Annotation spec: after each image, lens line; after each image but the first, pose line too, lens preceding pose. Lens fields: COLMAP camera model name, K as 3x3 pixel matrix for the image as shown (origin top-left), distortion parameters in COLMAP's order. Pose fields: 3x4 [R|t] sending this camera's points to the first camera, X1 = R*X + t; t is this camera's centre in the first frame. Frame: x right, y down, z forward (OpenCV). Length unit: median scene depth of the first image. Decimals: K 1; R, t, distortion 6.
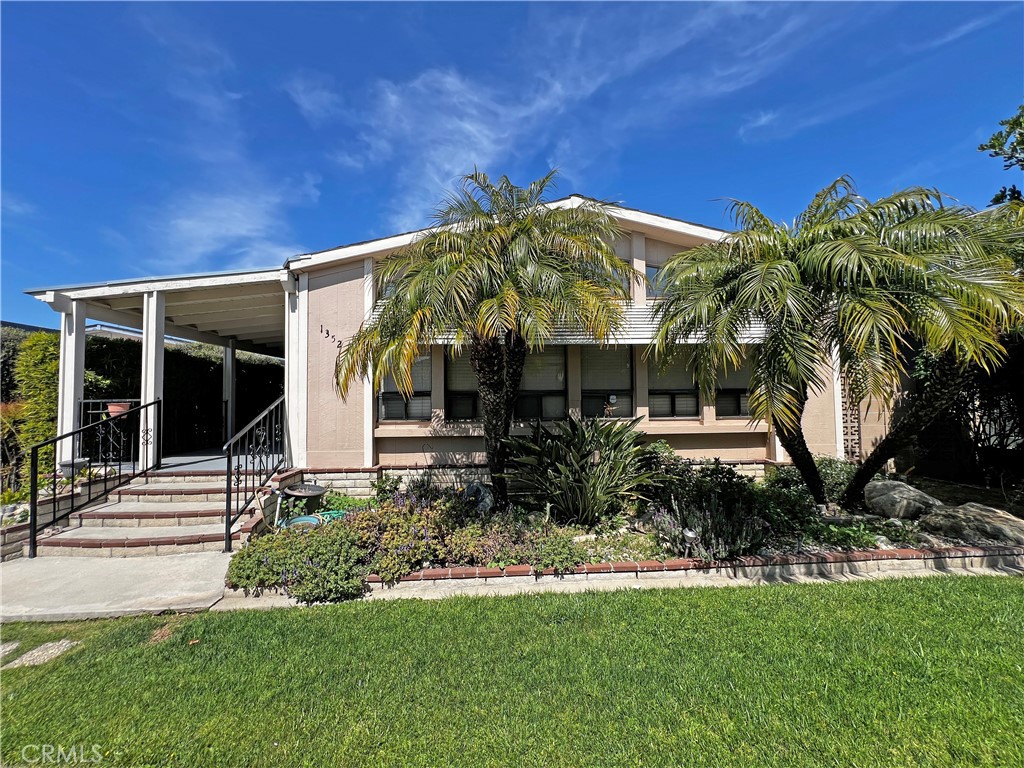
lens RADIAL K [[409.0, 0, 509.8], [0, 409.0, 381.9], [0, 0, 1]] dist [-0.000462, 0.000299]
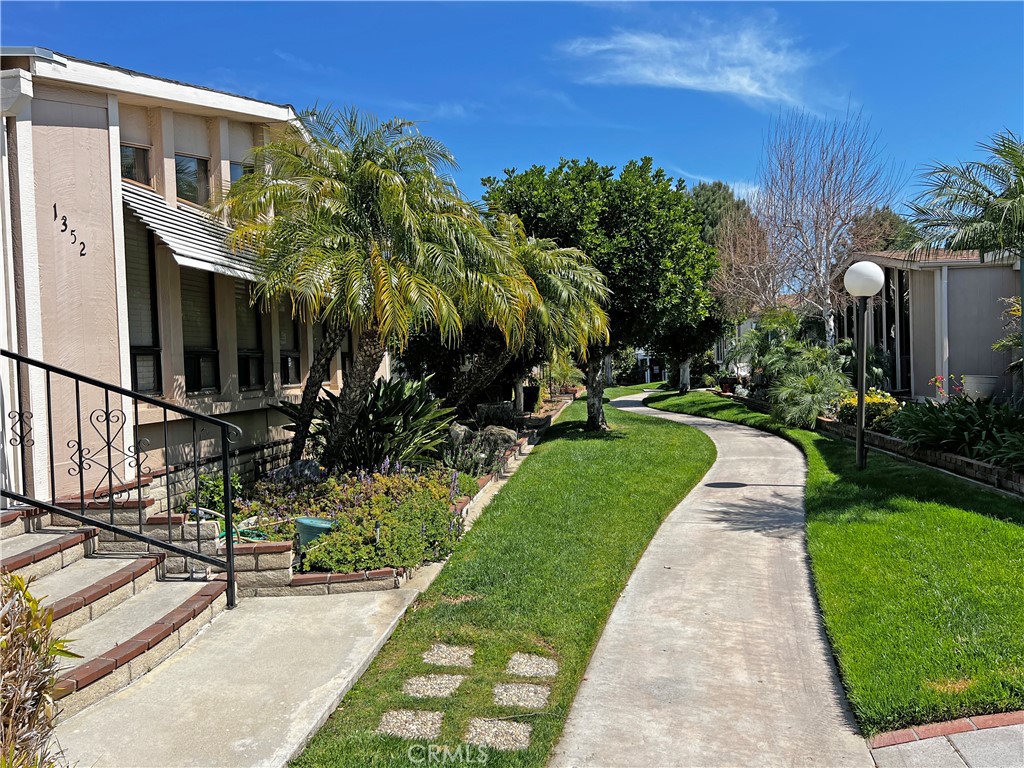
lens RADIAL K [[765.4, 0, 515.5], [0, 765.4, 379.4], [0, 0, 1]] dist [0.074172, -0.083341]
pose [[0.165263, -0.017900, 0.986087, -1.335010], [-0.013300, 0.999704, 0.020377, 0.044581], [-0.986160, -0.016483, 0.164976, 0.320788]]
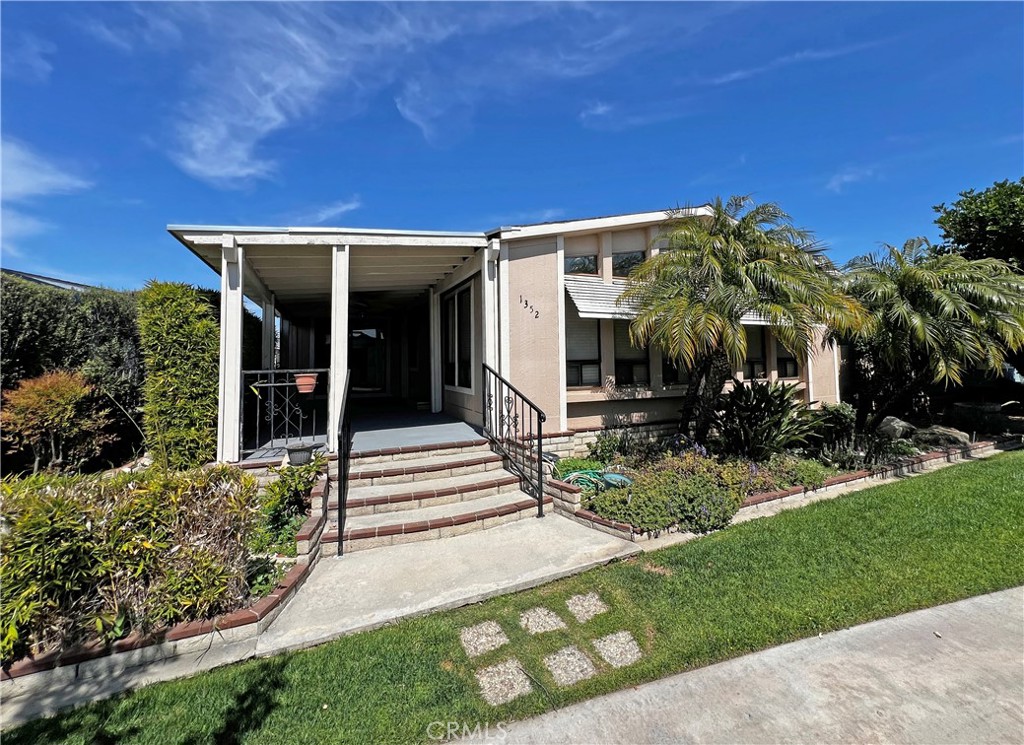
lens RADIAL K [[432.6, 0, 541.4], [0, 432.6, 334.9], [0, 0, 1]] dist [0.000942, -0.000579]
pose [[0.914667, 0.022954, 0.403556, -0.883613], [-0.013997, 0.999586, -0.025132, -0.013144], [-0.403966, 0.017339, 0.914610, -0.009081]]
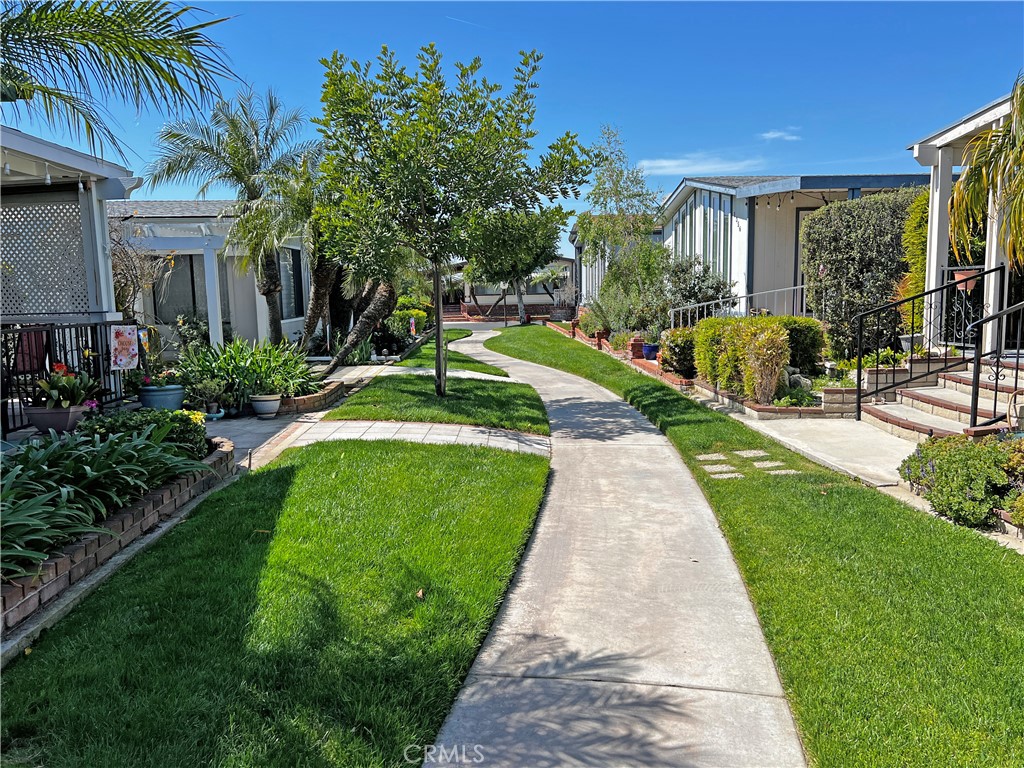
lens RADIAL K [[765.4, 0, 513.6], [0, 765.4, 382.9], [0, 0, 1]] dist [0.074172, -0.083341]
pose [[0.005918, 0.135059, -0.990820, 0.598528], [0.061576, 0.988908, 0.135166, 0.008285], [0.998085, -0.061811, -0.002464, 0.098315]]
